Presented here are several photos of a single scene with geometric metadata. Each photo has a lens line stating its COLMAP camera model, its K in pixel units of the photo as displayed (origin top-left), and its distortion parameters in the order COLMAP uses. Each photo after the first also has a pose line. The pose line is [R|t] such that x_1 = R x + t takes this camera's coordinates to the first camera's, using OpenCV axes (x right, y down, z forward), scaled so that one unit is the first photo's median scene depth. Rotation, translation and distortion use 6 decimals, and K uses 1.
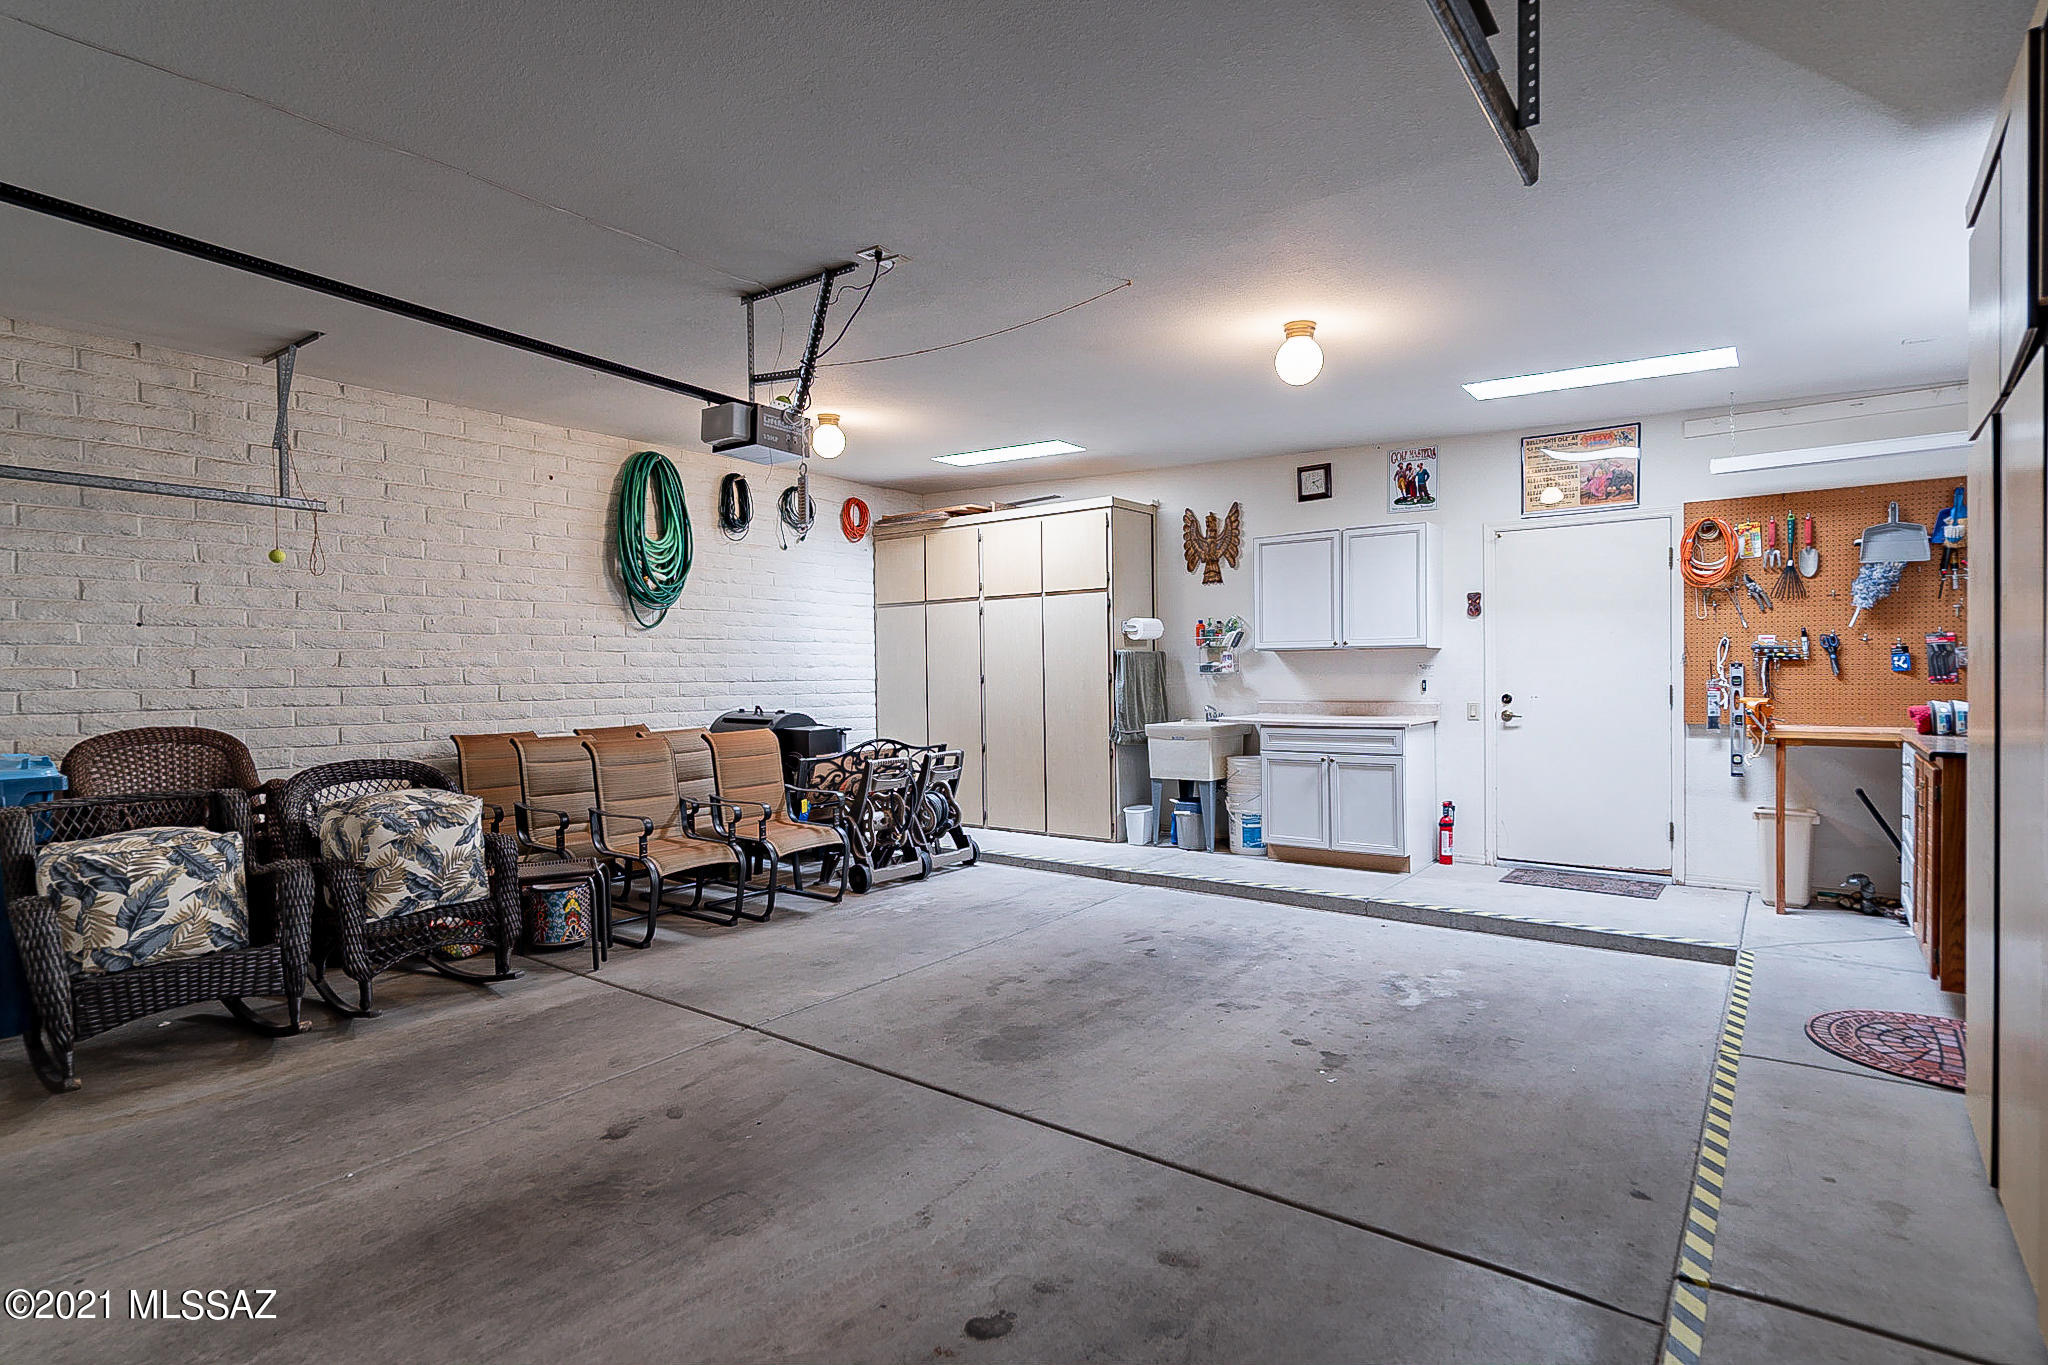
lens RADIAL K [[1013.9, 0, 1022.9], [0, 1013.9, 686.6], [0, 0, 1]] dist [0.002519, 0.001650]
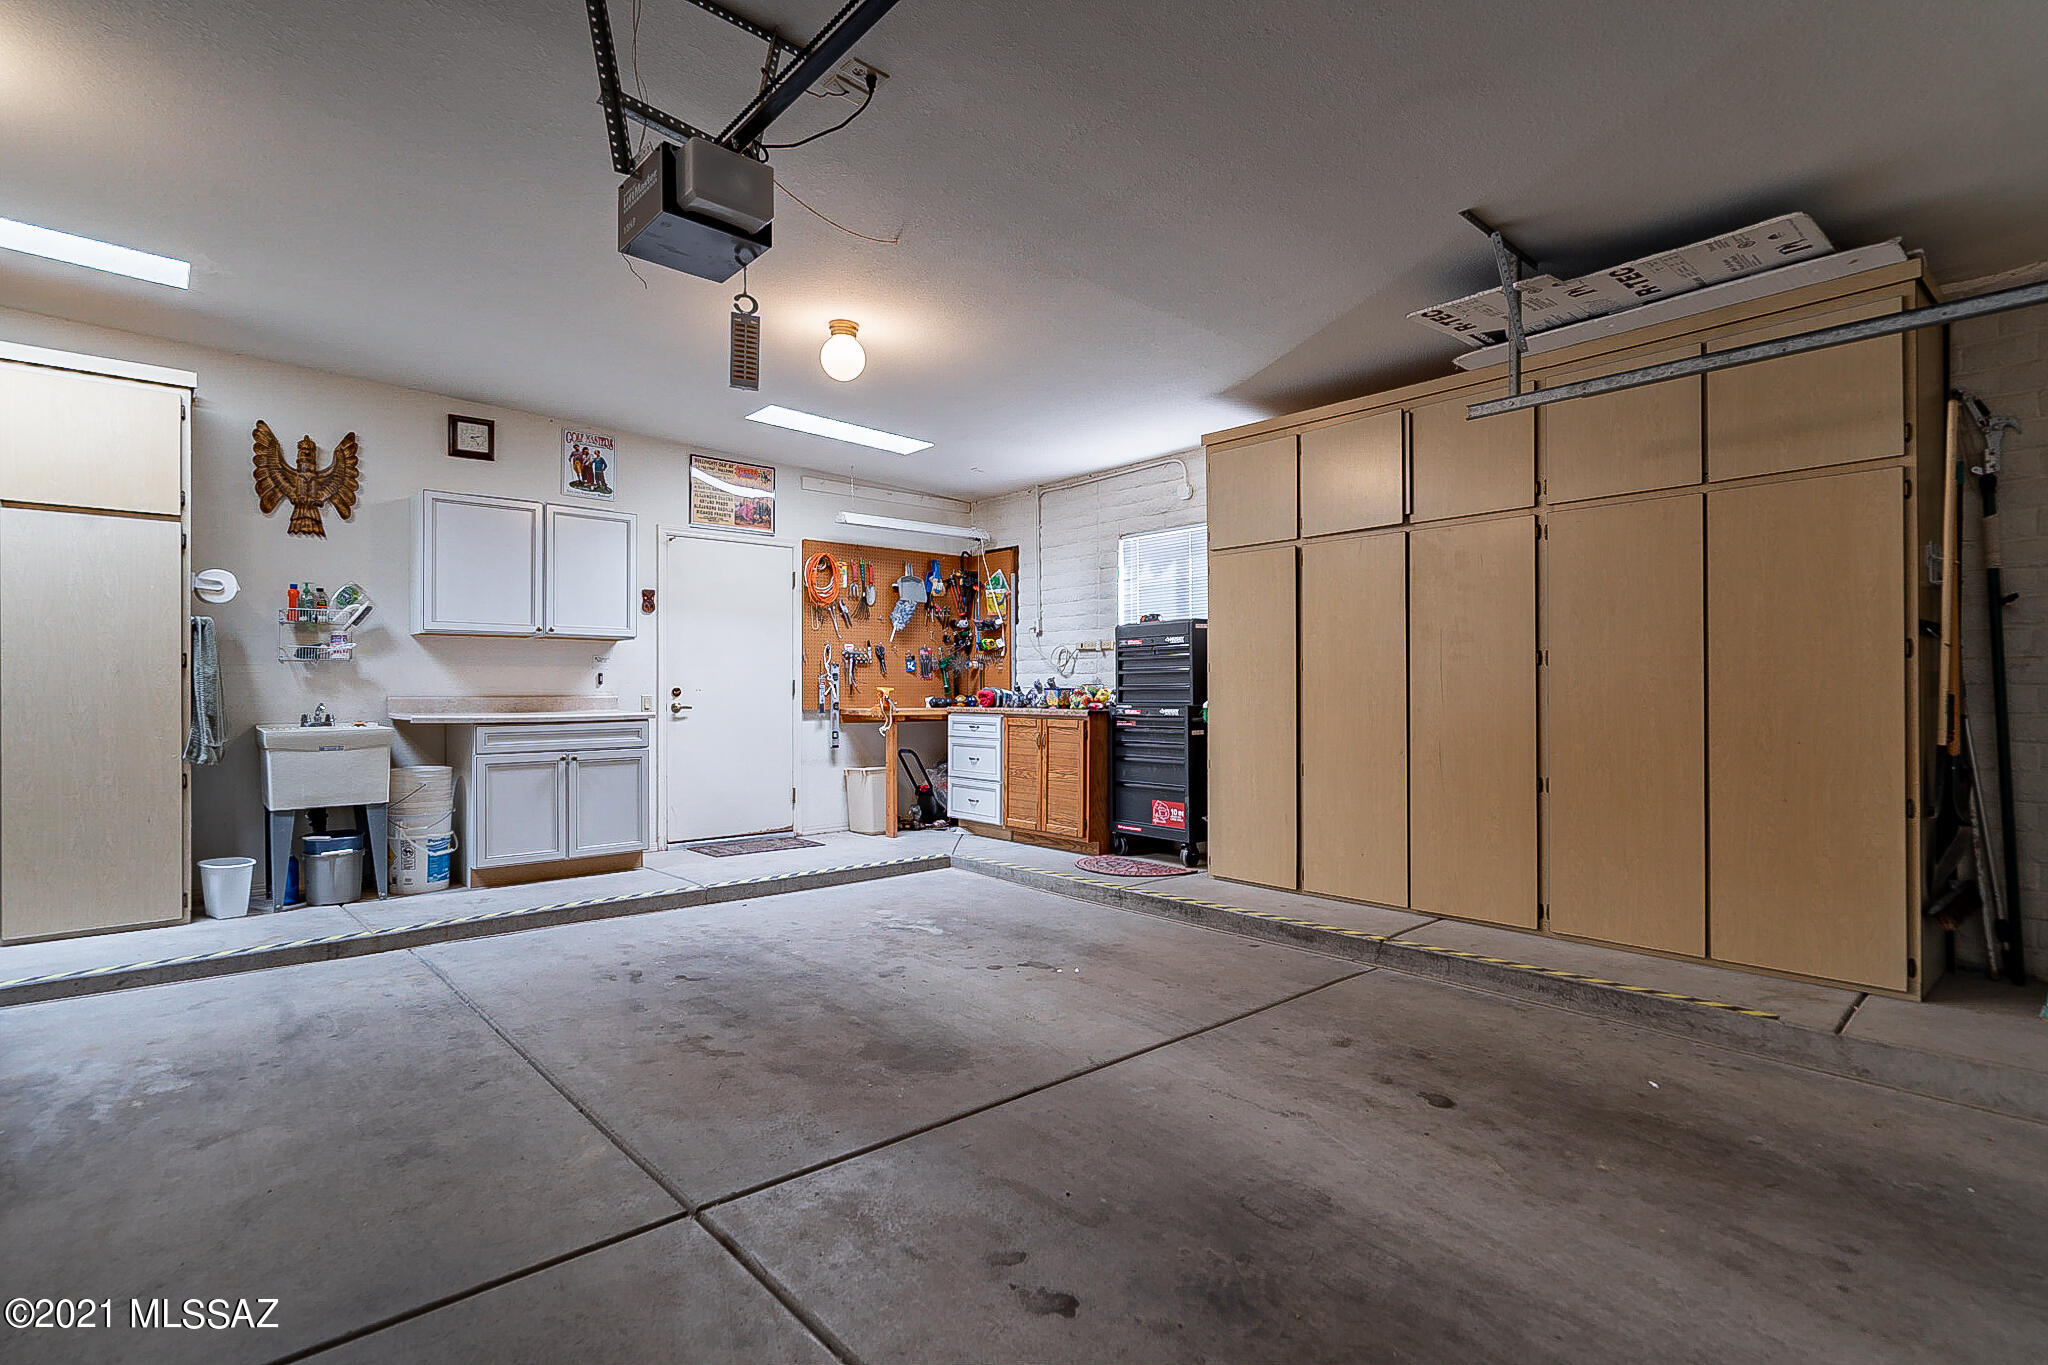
lens RADIAL K [[1013.9, 0, 1030.1], [0, 1013.9, 687.6], [0, 0, 1]] dist [0.002519, 0.001650]
pose [[0.186712, 0.011824, 0.982343, -0.576967], [0.011498, 0.999833, -0.014220, 0.030791], [-0.982347, 0.013950, 0.186545, 0.491988]]
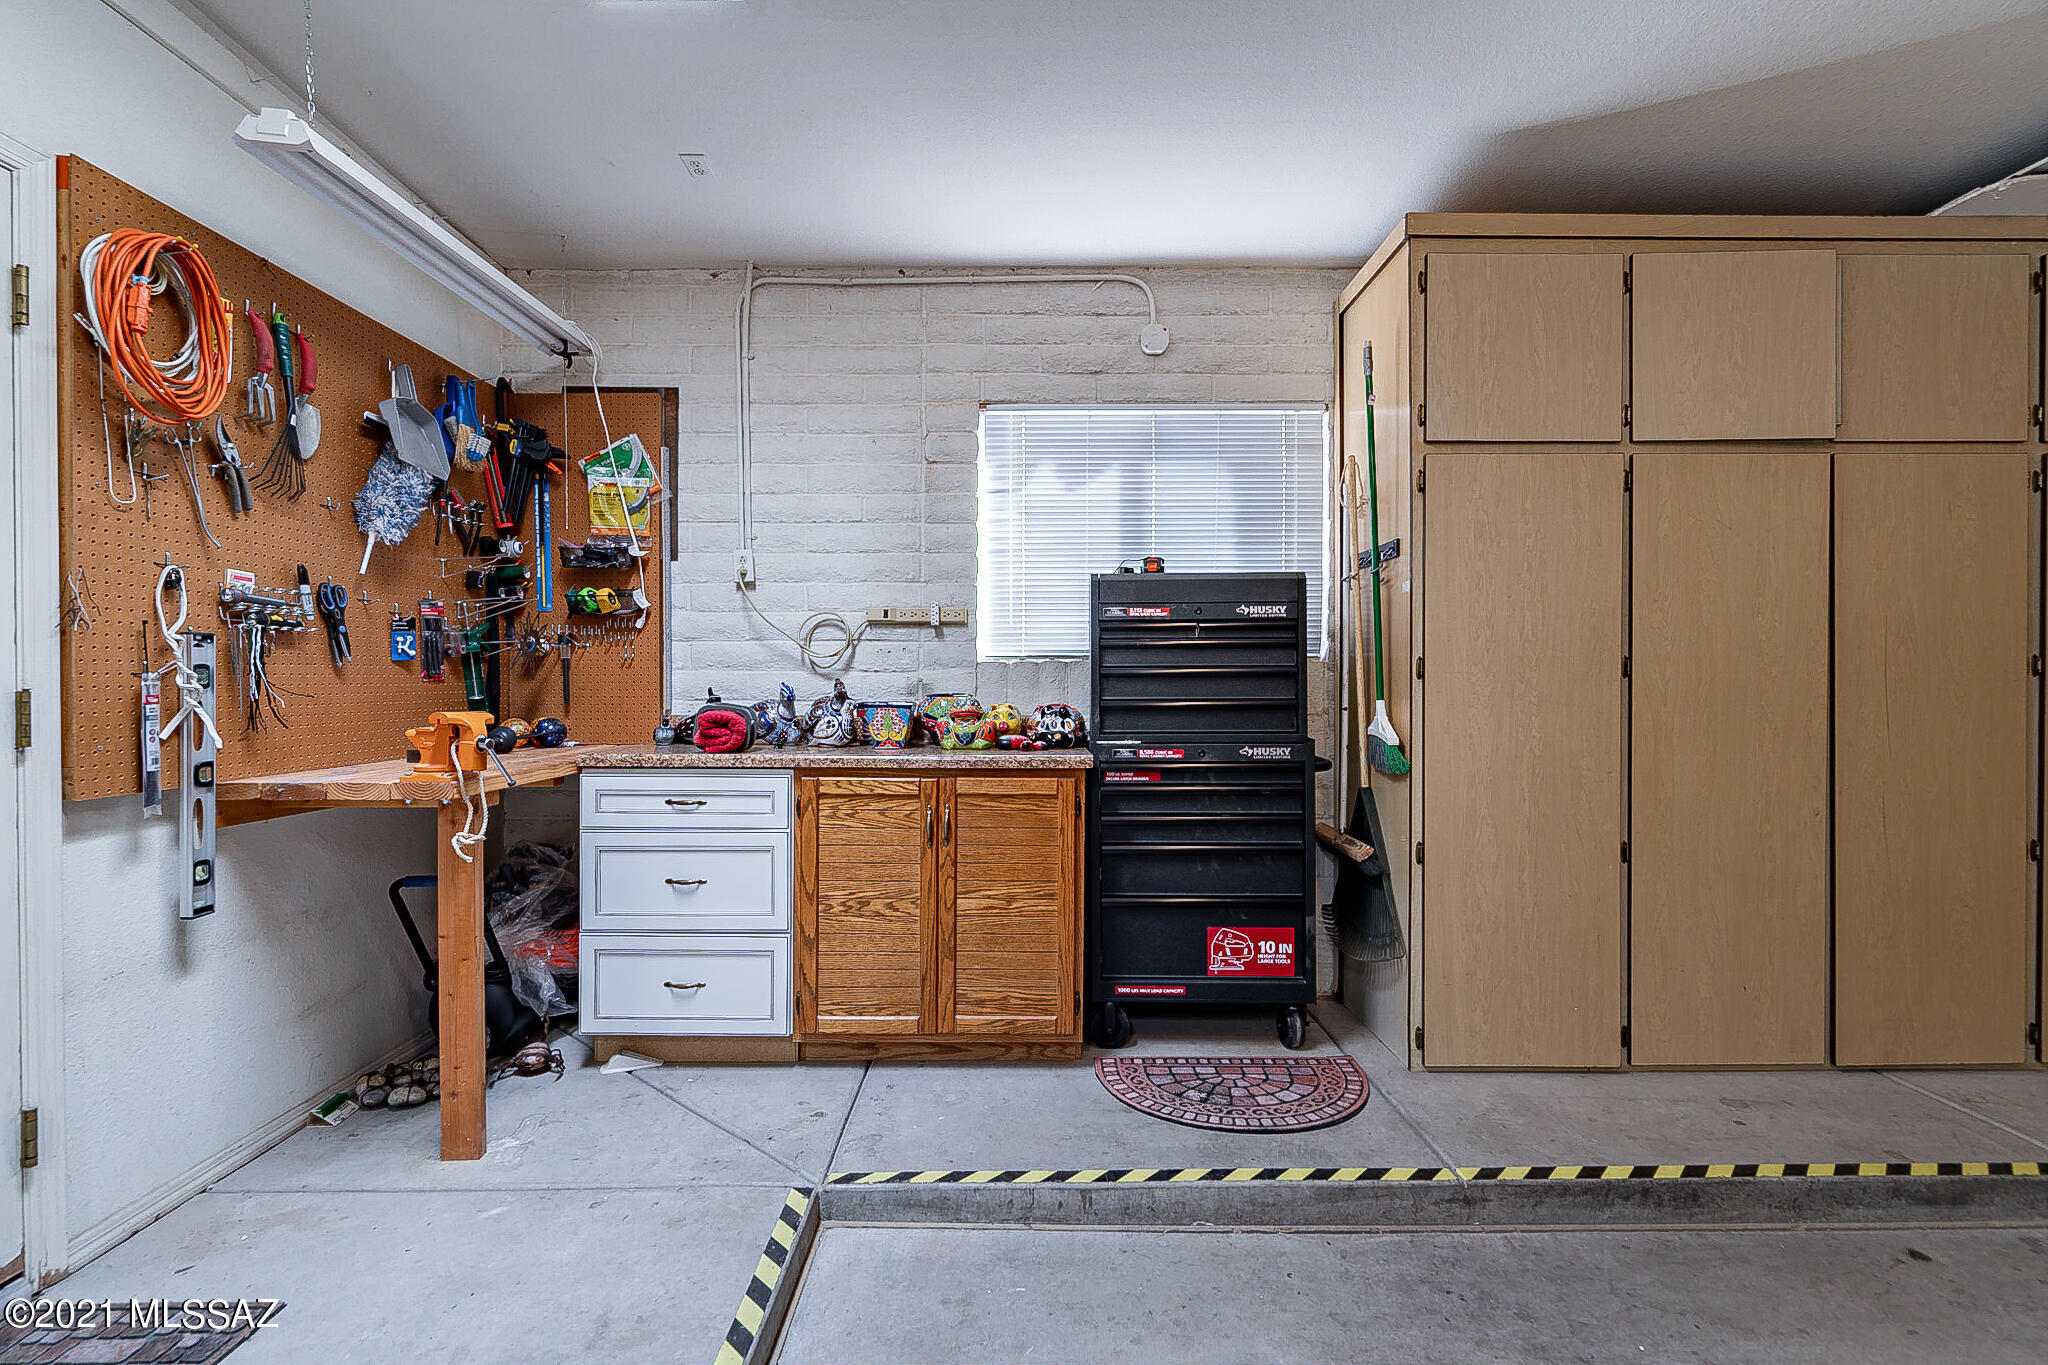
lens RADIAL K [[930.2, 0, 1023.2], [0, 930.2, 686.6], [0, 0, 1]] dist [-0.000088, -0.000854]
pose [[-0.621616, 0.002778, 0.783317, 0.216452], [0.015888, 0.999833, 0.009063, 0.000191], [-0.783161, 0.018079, -0.621557, 0.973309]]
